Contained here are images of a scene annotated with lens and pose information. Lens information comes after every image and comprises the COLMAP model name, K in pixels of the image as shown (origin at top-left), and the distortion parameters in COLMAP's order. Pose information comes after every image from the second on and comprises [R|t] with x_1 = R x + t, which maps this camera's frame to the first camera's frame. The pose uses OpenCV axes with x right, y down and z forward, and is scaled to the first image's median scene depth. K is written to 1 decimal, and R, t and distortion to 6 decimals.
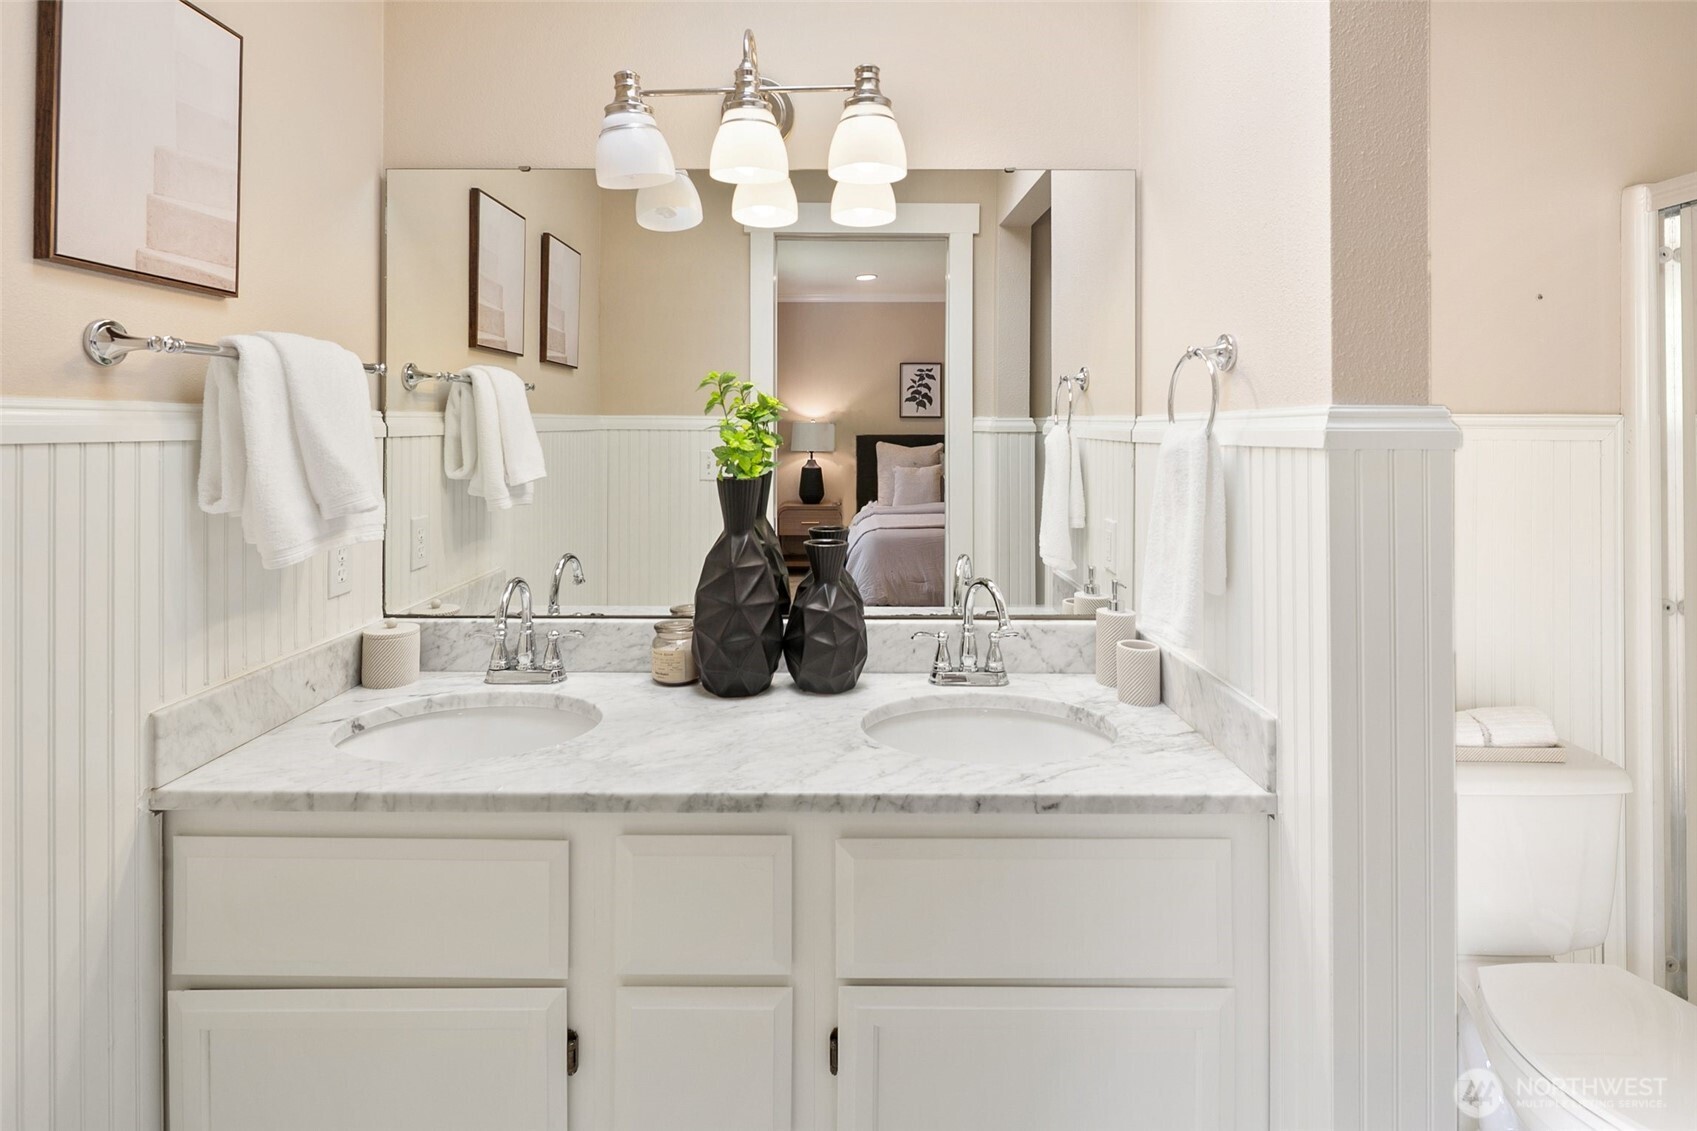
lens RADIAL K [[820.4, 0, 846.4], [0, 820.4, 446.1], [0, 0, 1]] dist [0.000538, -0.000150]
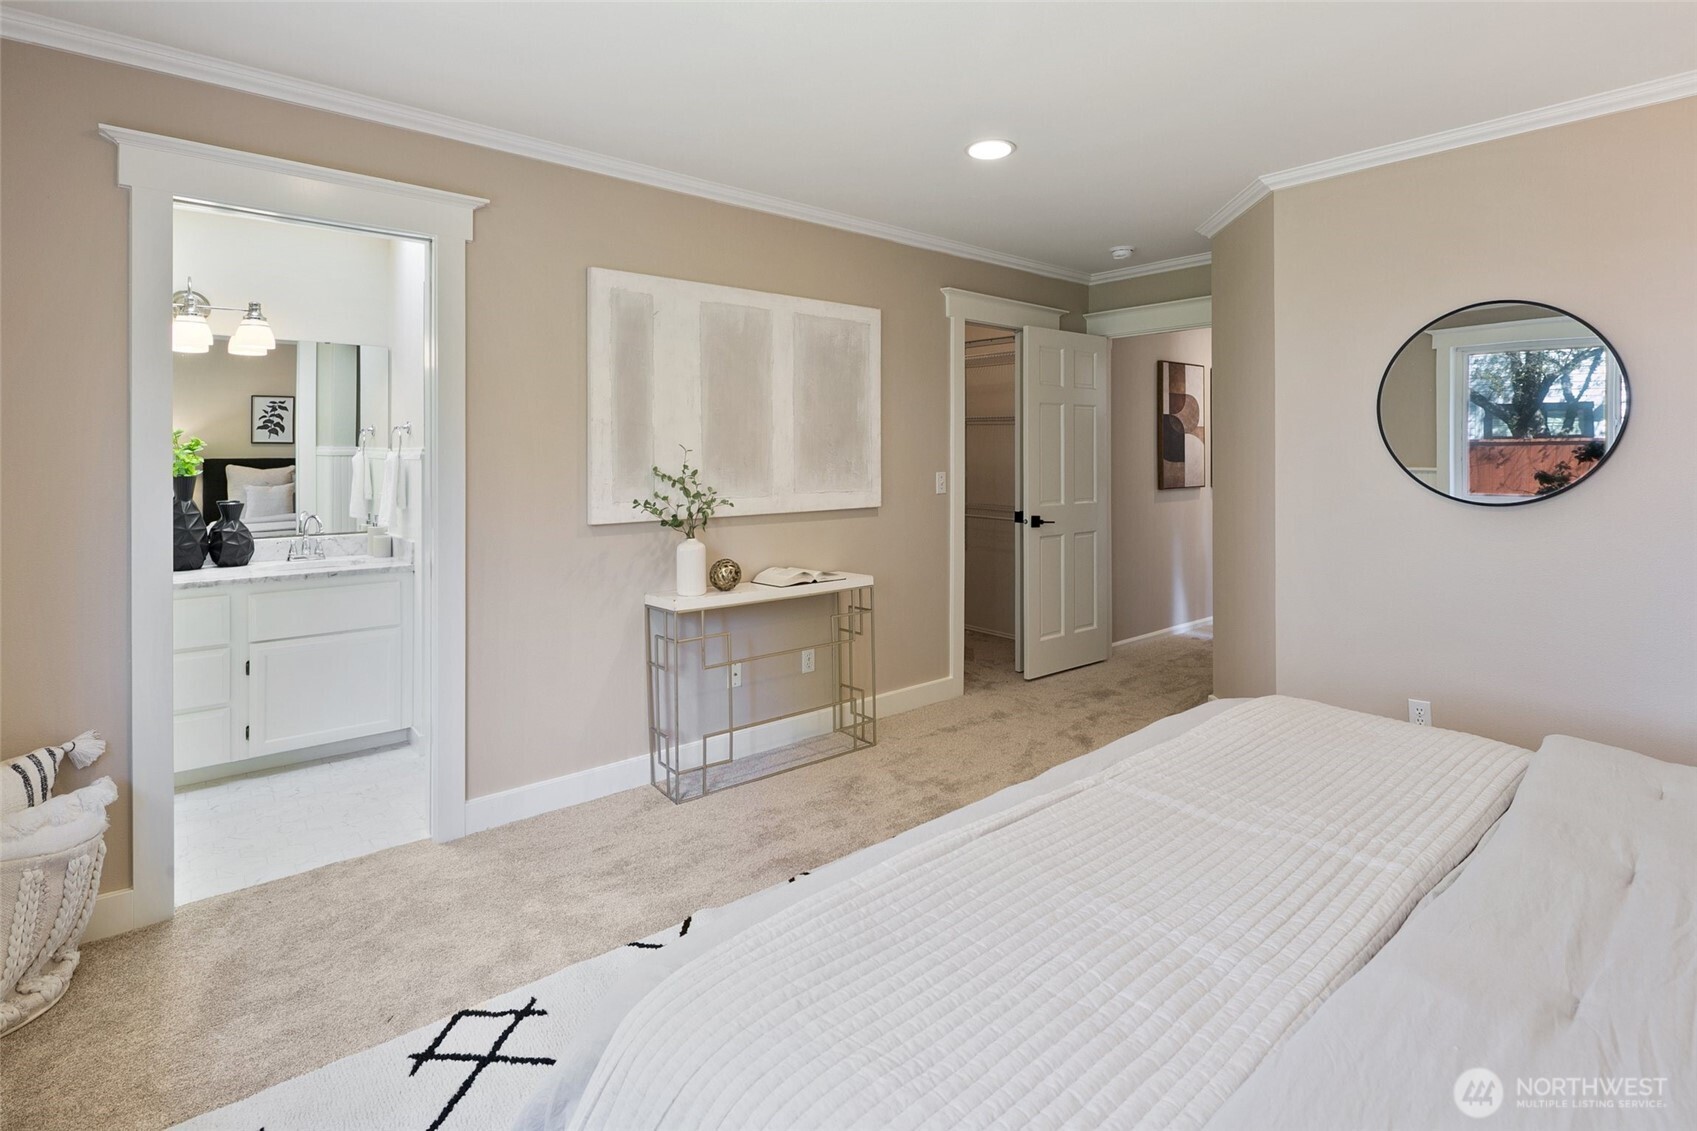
lens RADIAL K [[820.4, 0, 846.4], [0, 820.4, 446.1], [0, 0, 1]] dist [0.000538, -0.000150]
pose [[0.760791, 0.002559, 0.648992, -0.200364], [0.015262, 0.999645, -0.021832, 0.032241], [-0.648818, 0.026514, 0.760482, -1.801493]]
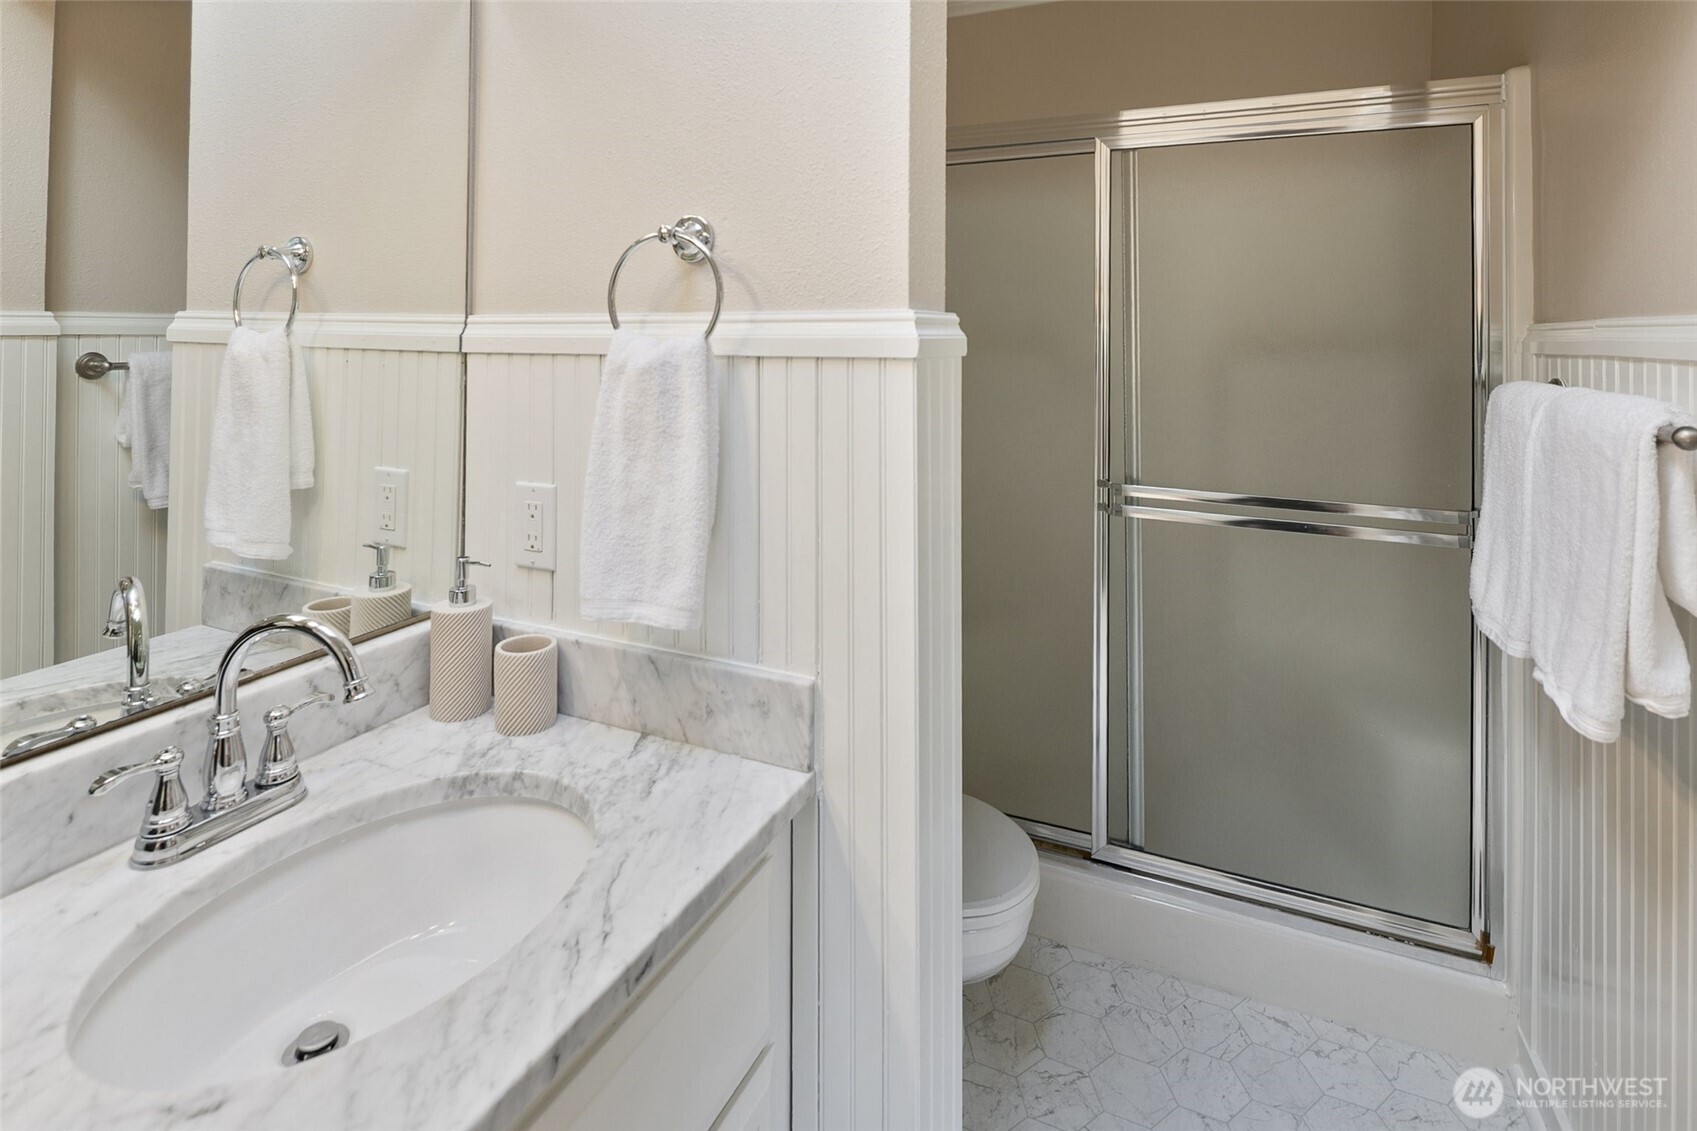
lens RADIAL K [[842.9, 0, 851.2], [0, 842.9, 328.3], [0, 0, 1]] dist [-0.002531, -0.001780]
pose [[0.405056, 0.010634, 0.914230, -0.176508], [0.012545, 0.999774, -0.017187, -0.009273], [-0.914206, 0.018431, 0.404831, 0.424161]]
